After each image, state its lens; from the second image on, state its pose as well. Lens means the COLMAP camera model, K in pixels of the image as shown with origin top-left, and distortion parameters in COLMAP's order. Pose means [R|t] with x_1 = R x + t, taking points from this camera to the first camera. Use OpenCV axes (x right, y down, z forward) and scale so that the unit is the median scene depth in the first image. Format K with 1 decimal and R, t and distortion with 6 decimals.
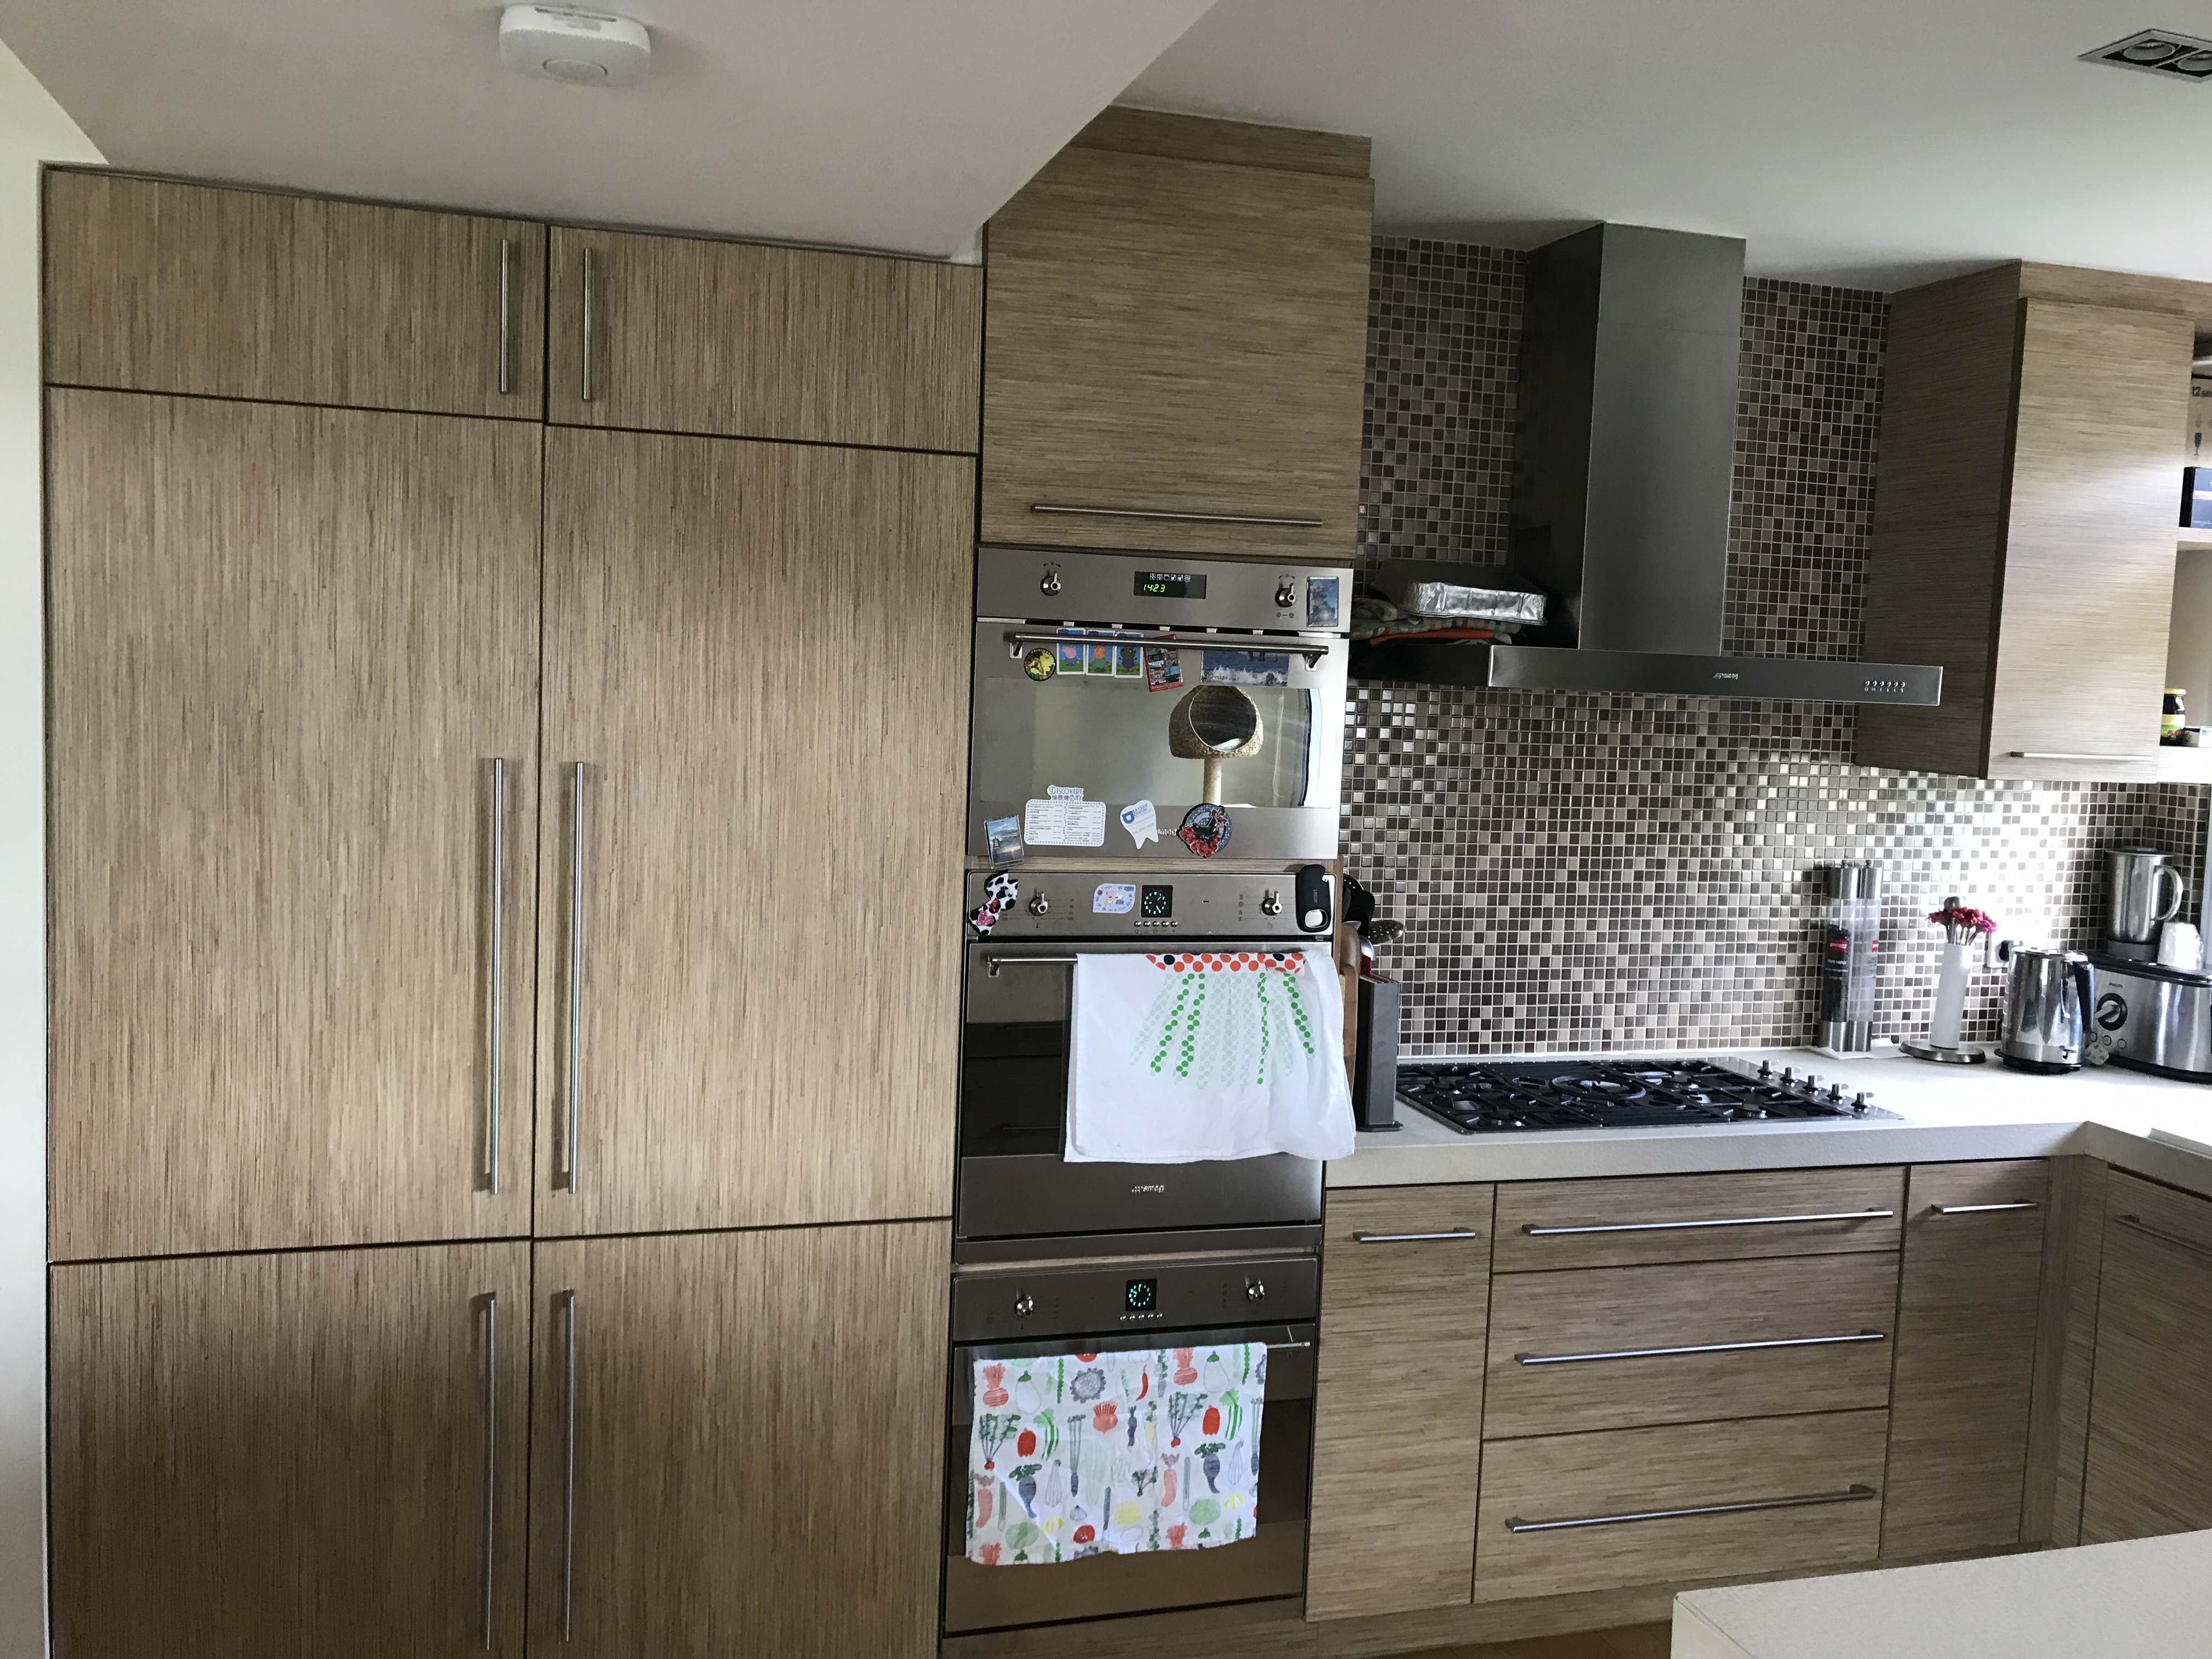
lens RADIAL K [[1795.4, 0, 1106.0], [0, 1795.4, 829.5], [0, 0, 1]] dist [0.014012, 0.004395]
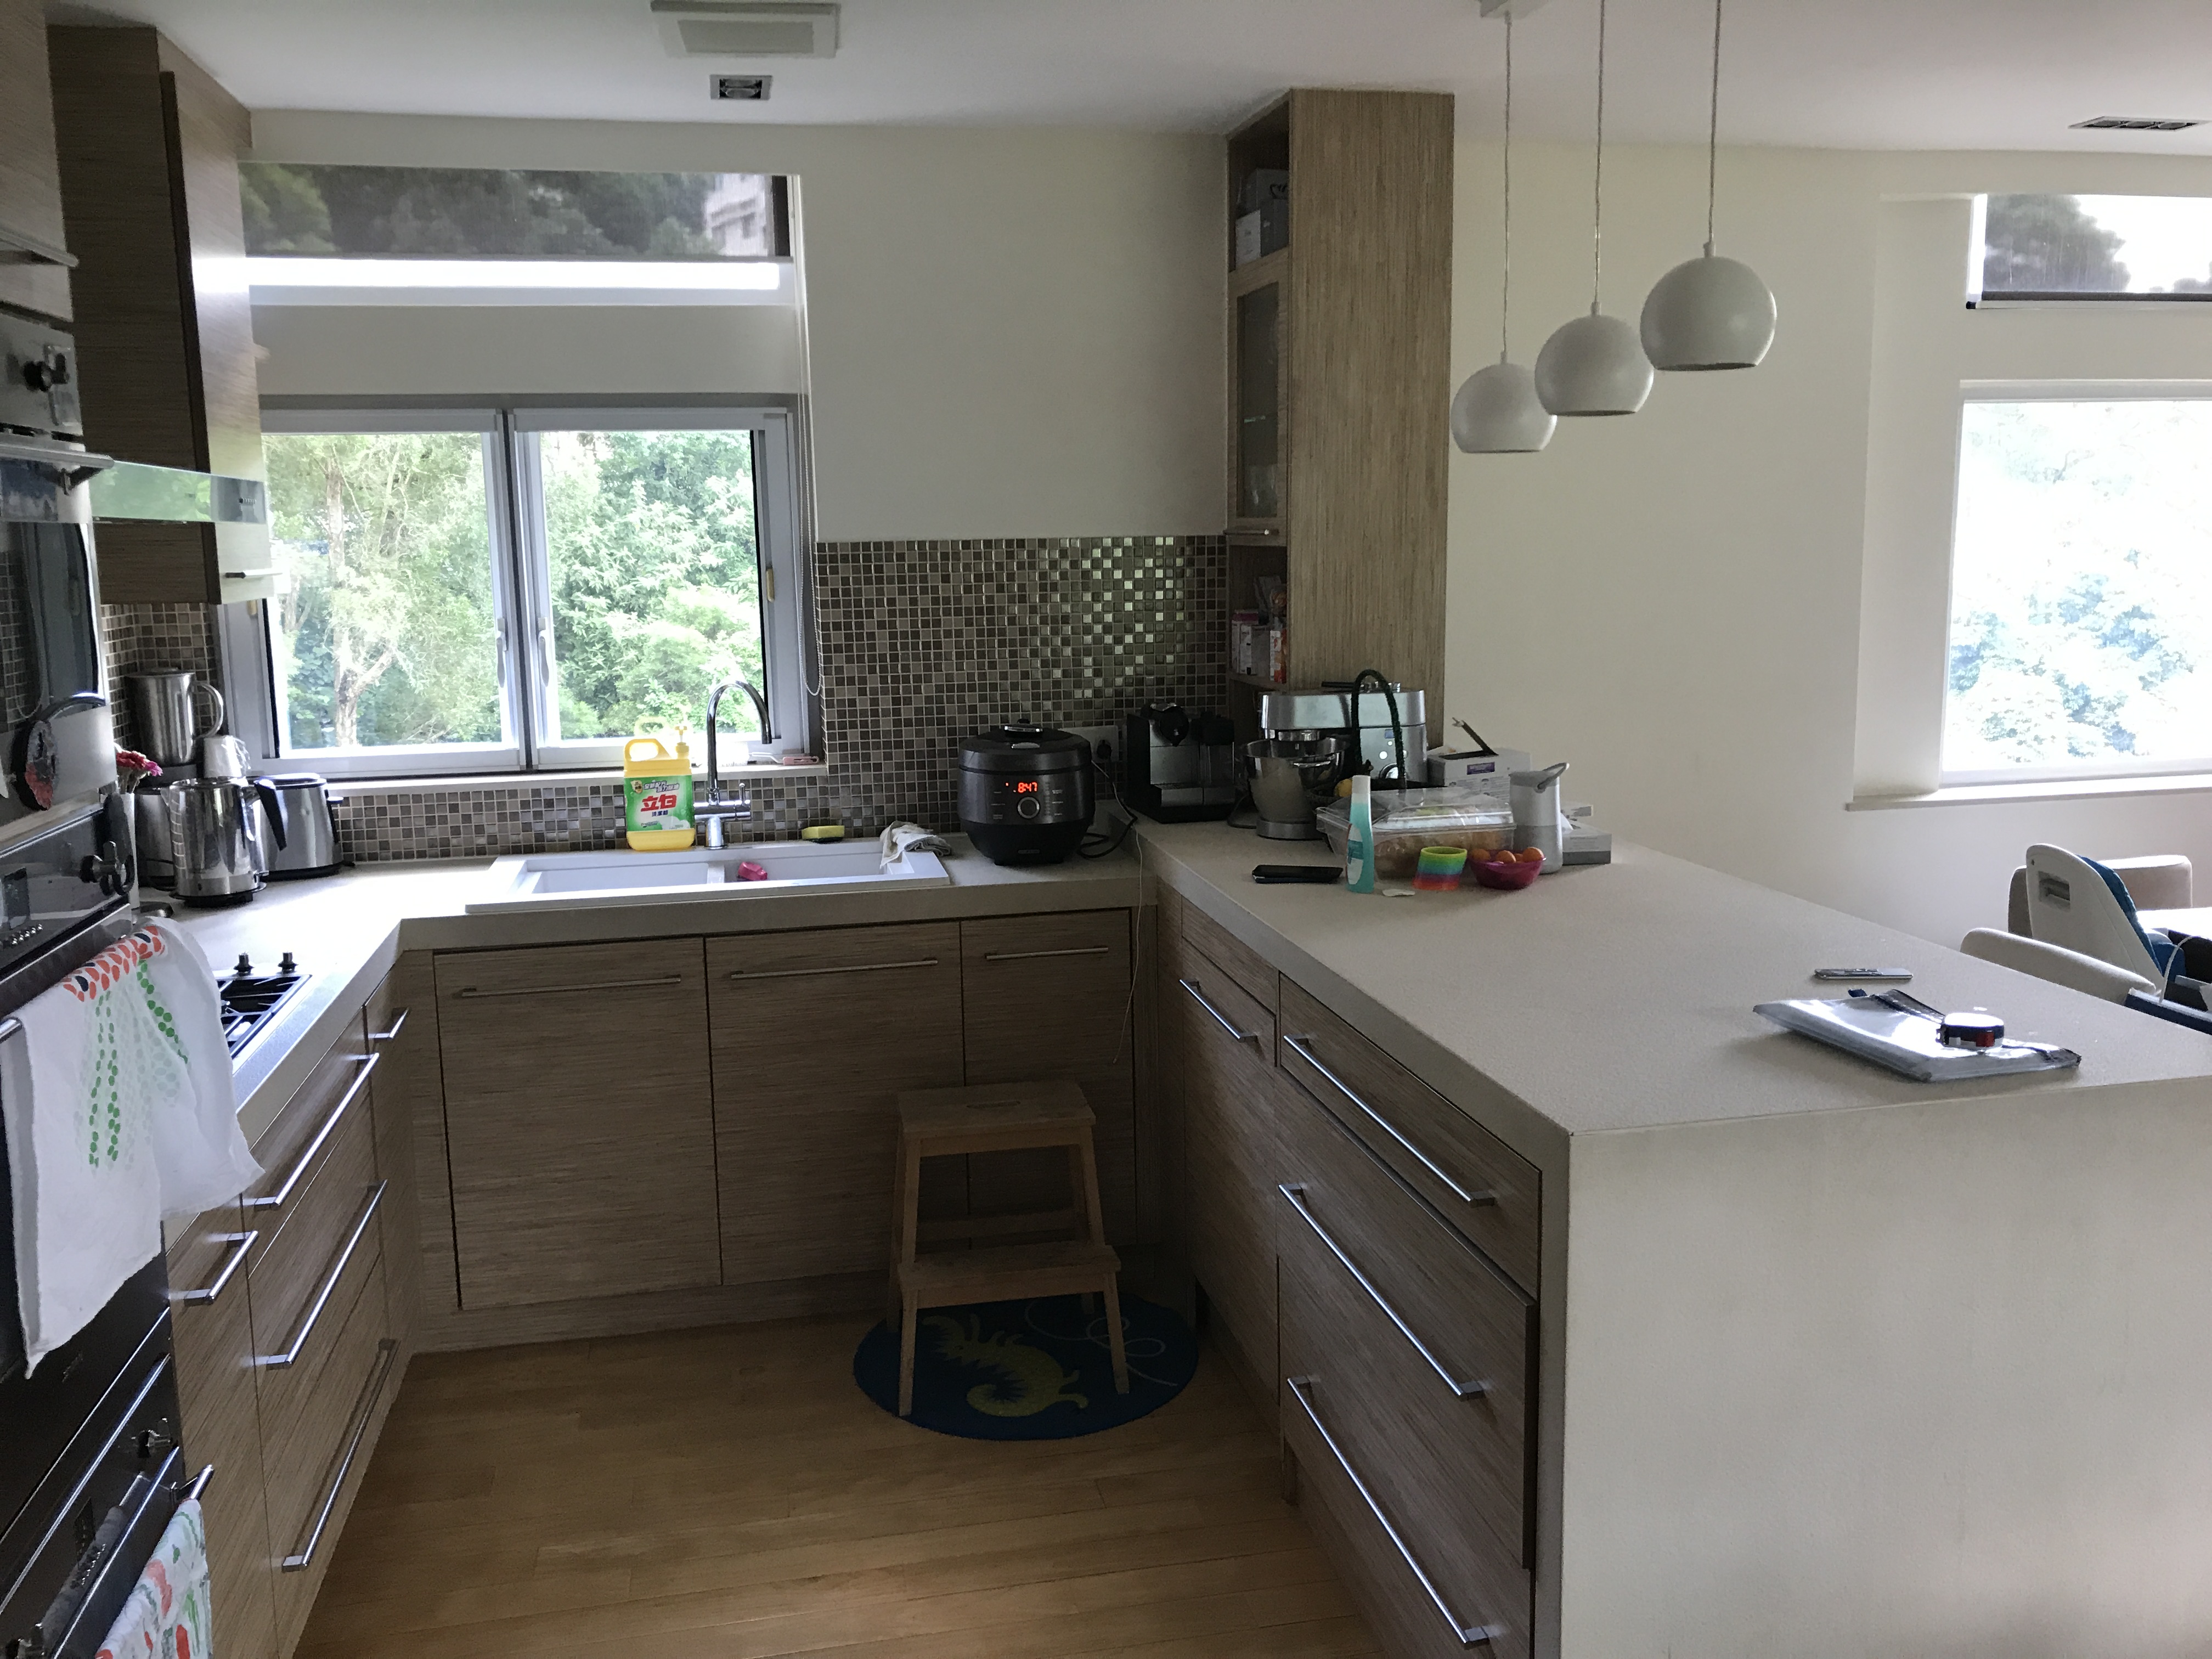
lens RADIAL K [[1772.0, 0, 1184.0], [0, 1772.0, 800.3], [0, 0, 1]] dist [0.005823, -0.094967]
pose [[0.032372, -0.186875, 0.981850, -0.492179], [0.093763, 0.978601, 0.183165, -0.056878], [-0.995068, 0.086132, 0.049201, 0.571951]]
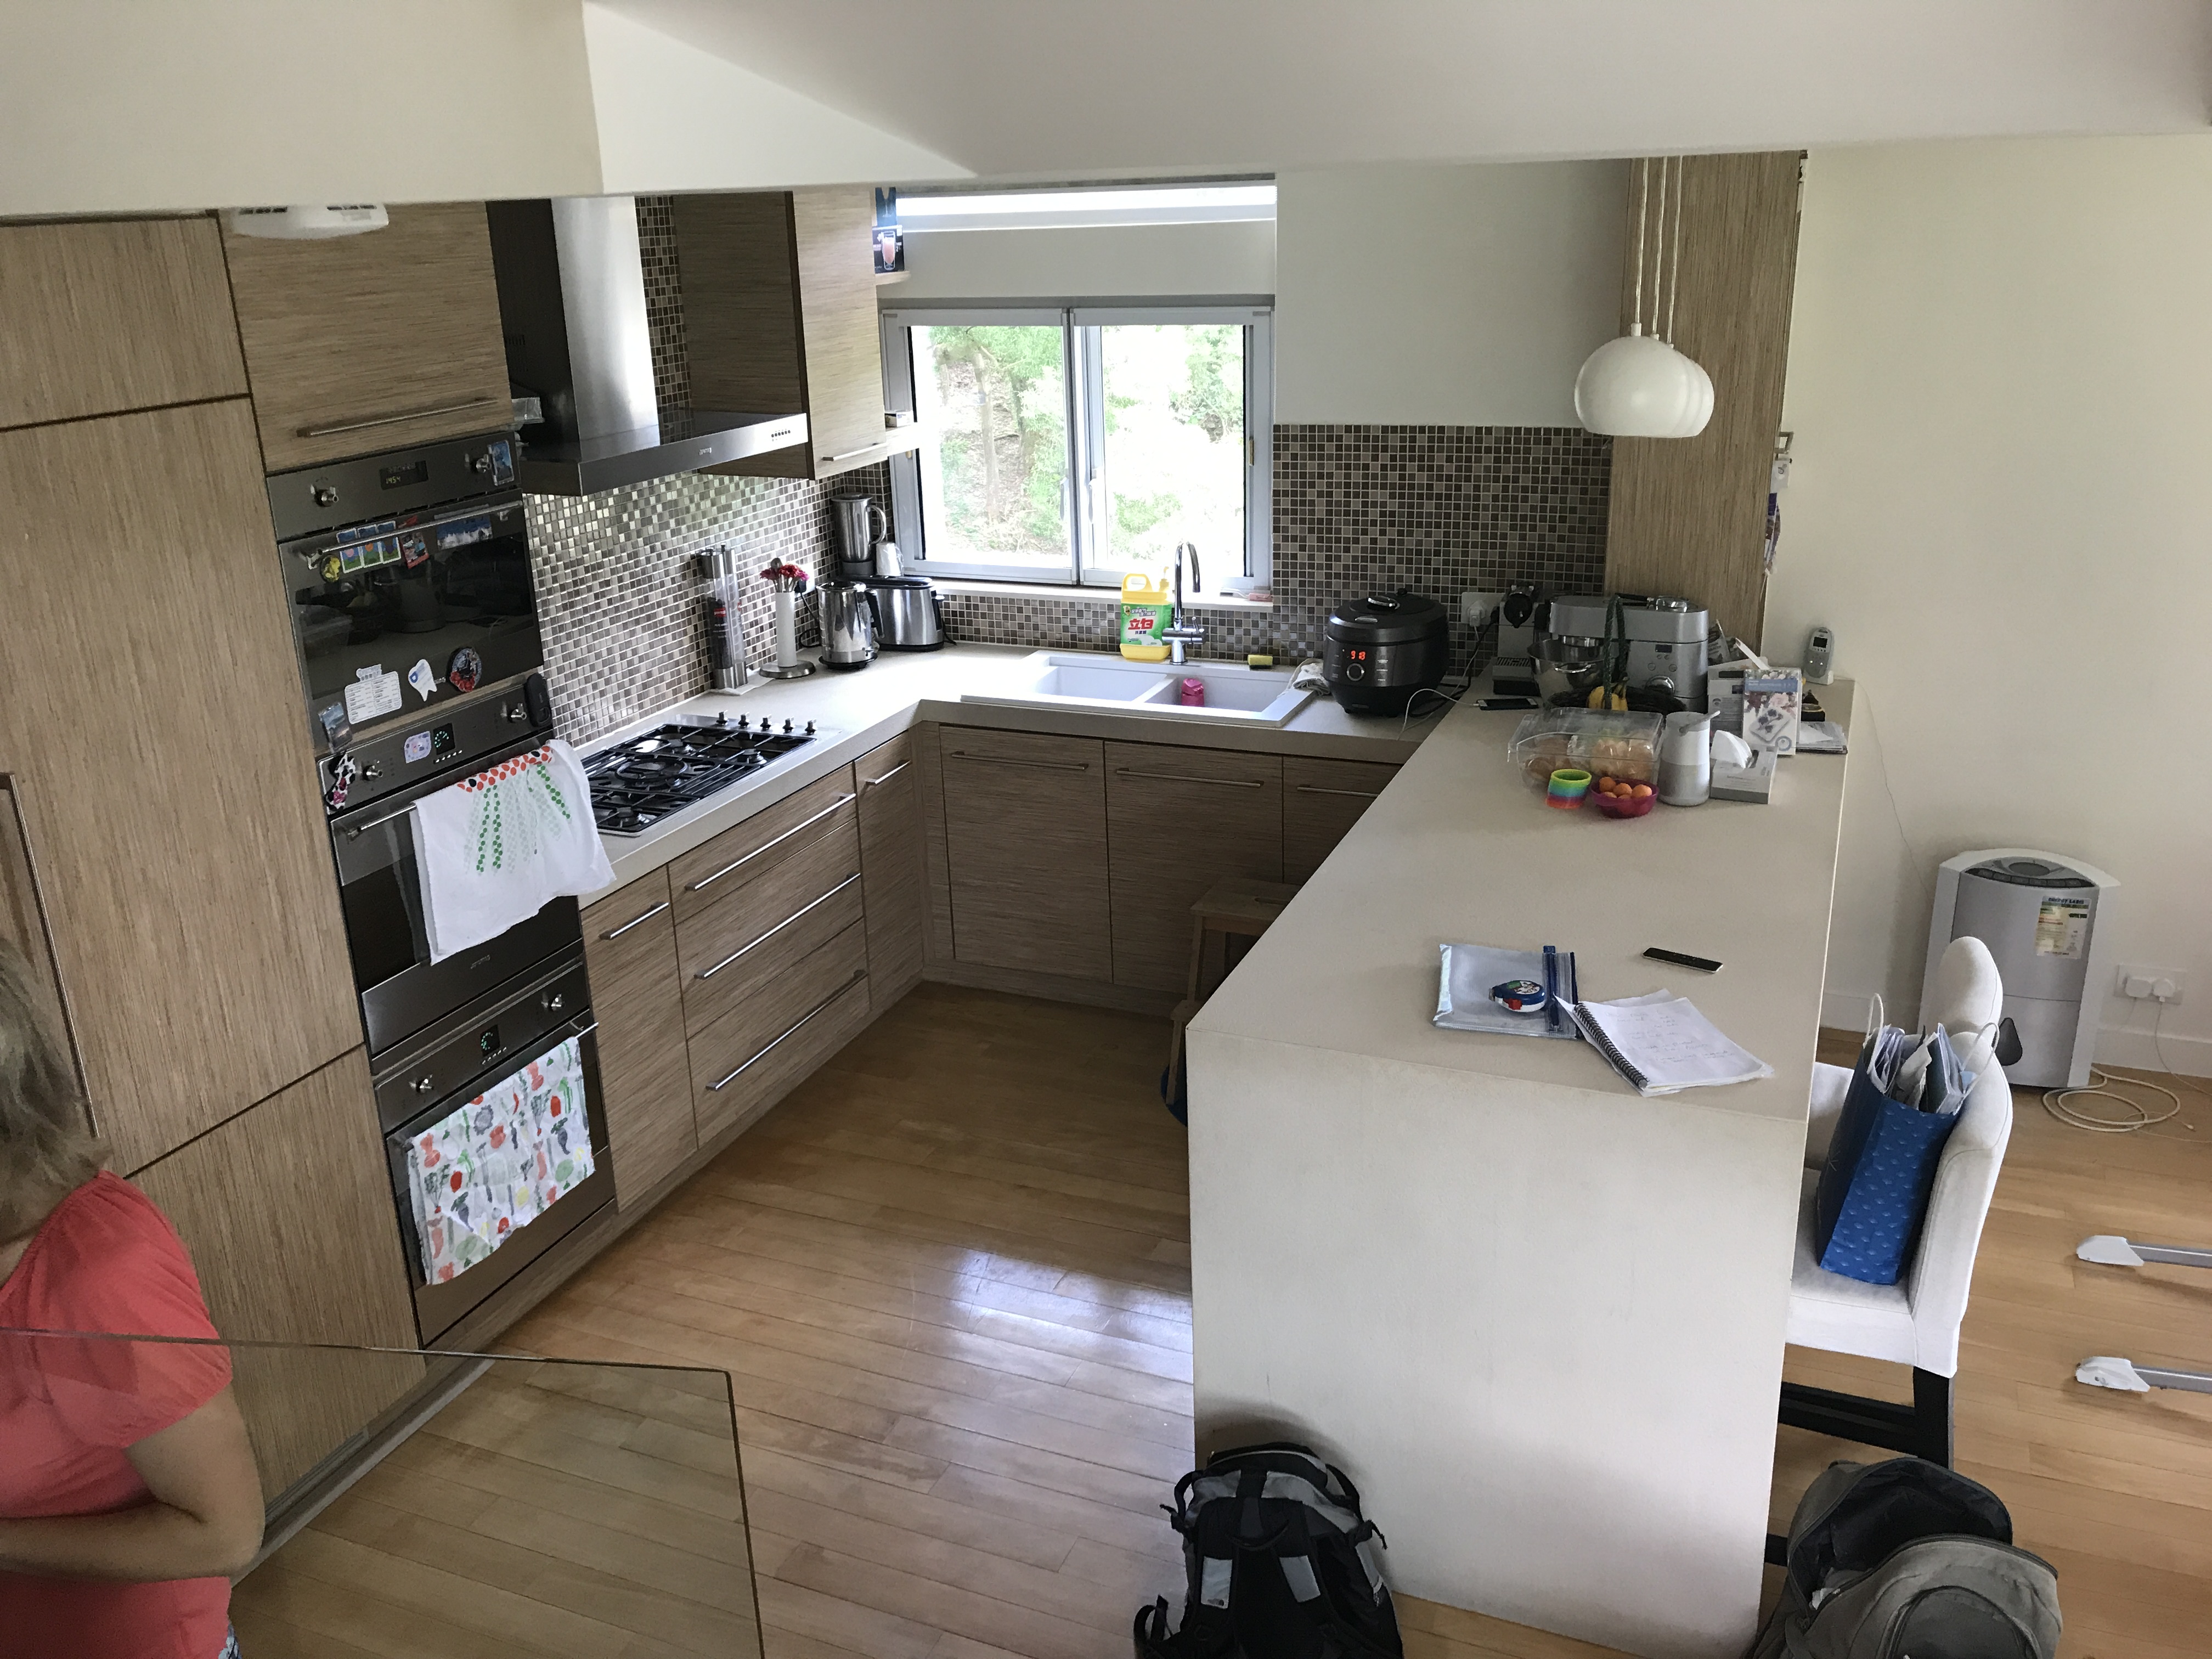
lens RADIAL K [[1795.4, 0, 1106.0], [0, 1795.4, 829.5], [0, 0, 1]] dist [0.014012, 0.004395]
pose [[0.625276, -0.313308, 0.714751, -0.559714], [0.119588, 0.943523, 0.308971, -0.215772], [-0.771187, -0.107716, 0.627430, -0.106508]]
